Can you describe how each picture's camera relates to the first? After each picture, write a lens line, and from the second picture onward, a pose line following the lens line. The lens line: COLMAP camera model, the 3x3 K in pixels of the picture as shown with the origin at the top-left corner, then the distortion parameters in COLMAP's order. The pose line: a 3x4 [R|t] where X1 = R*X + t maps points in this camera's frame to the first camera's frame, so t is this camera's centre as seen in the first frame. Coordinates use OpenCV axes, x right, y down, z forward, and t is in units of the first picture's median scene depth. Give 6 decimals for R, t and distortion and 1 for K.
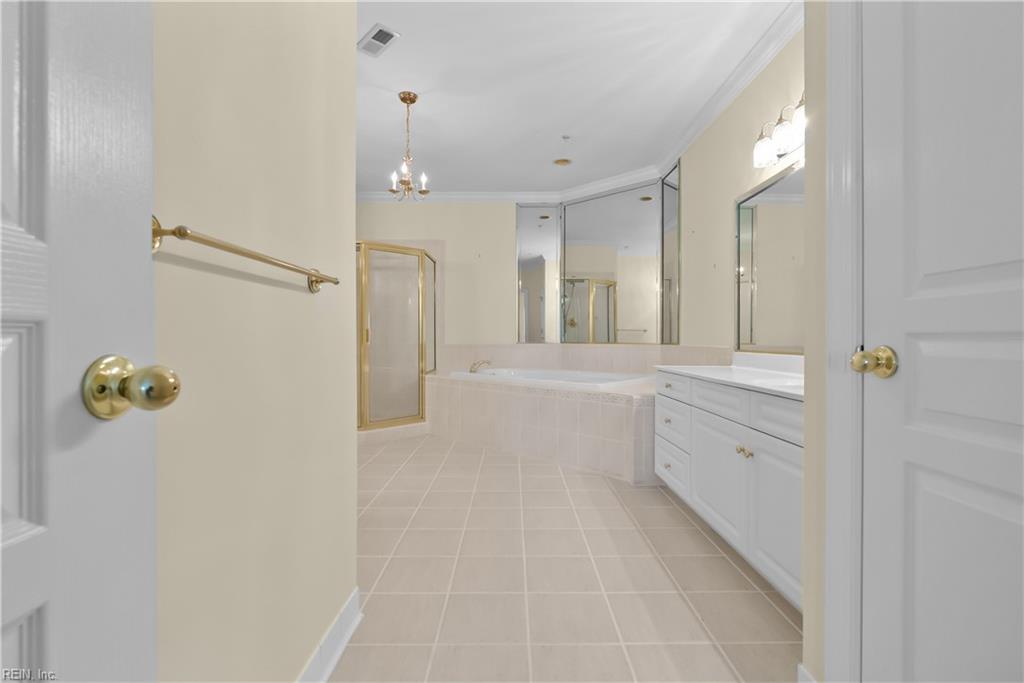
lens RADIAL K [[466.1, 0, 515.9], [0, 466.1, 338.6], [0, 0, 1]] dist [-0.013897, 0.005418]
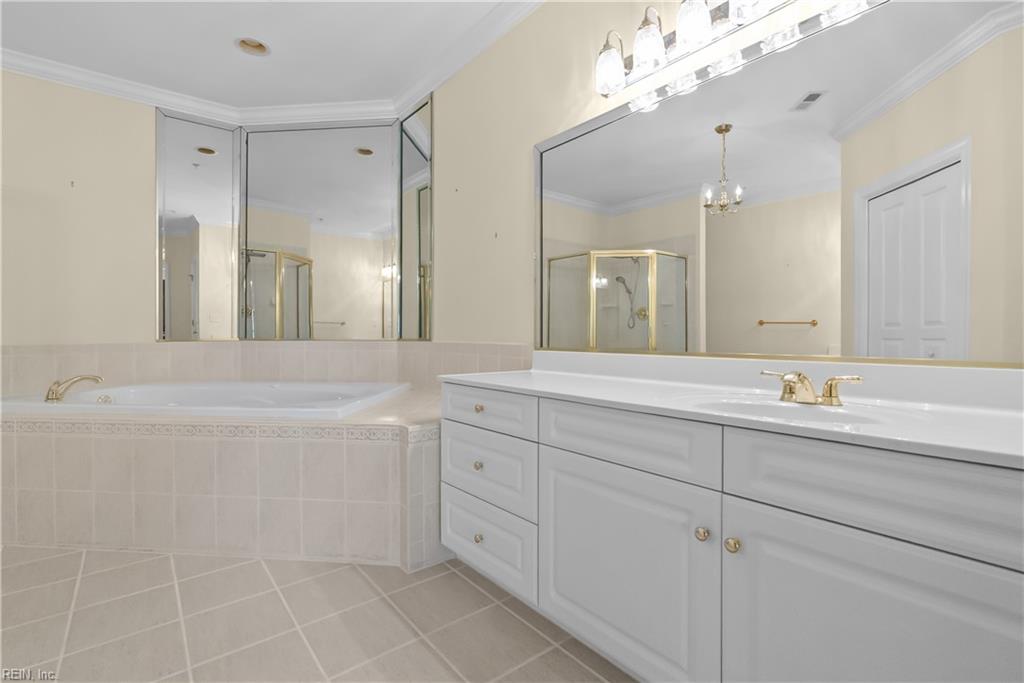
lens RADIAL K [[466.1, 0, 507.7], [0, 466.1, 331.1], [0, 0, 1]] dist [-0.013897, 0.005418]
pose [[0.782867, -0.002541, 0.622184, -0.018492], [0.004845, 0.999986, -0.002013, -0.000816], [-0.622170, 0.004591, 0.782869, 0.314211]]
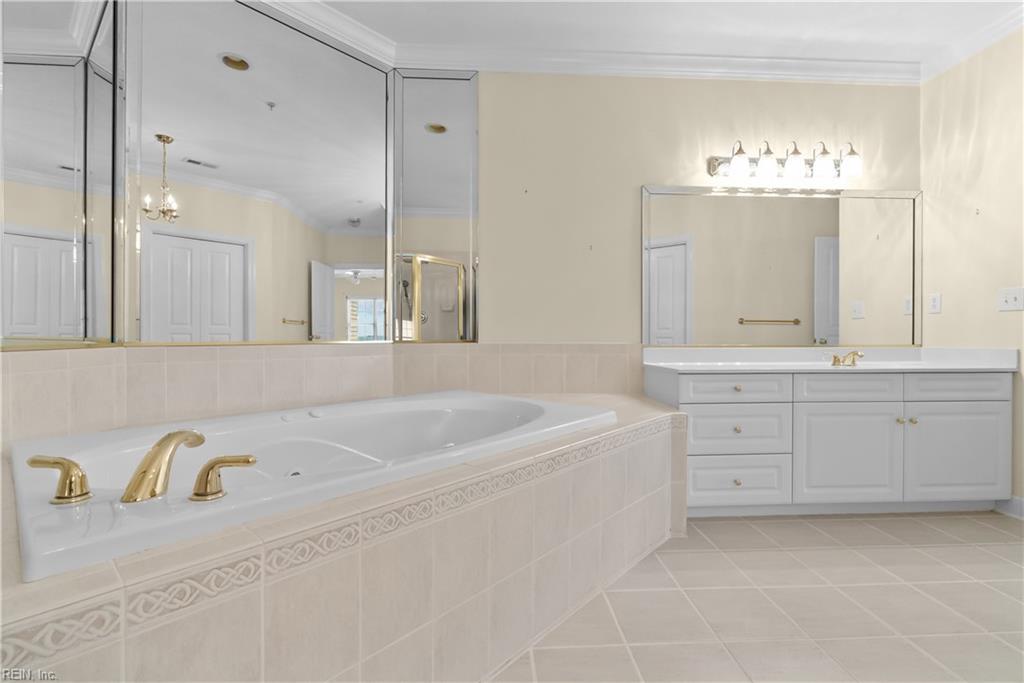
lens RADIAL K [[466.1, 0, 505.7], [0, 466.1, 334.9], [0, 0, 1]] dist [-0.013897, 0.005418]
pose [[-0.031769, -0.009859, 0.999447, -0.328389], [-0.000122, 0.999951, 0.009860, -0.004557], [-0.999495, 0.000191, -0.031769, 0.930122]]
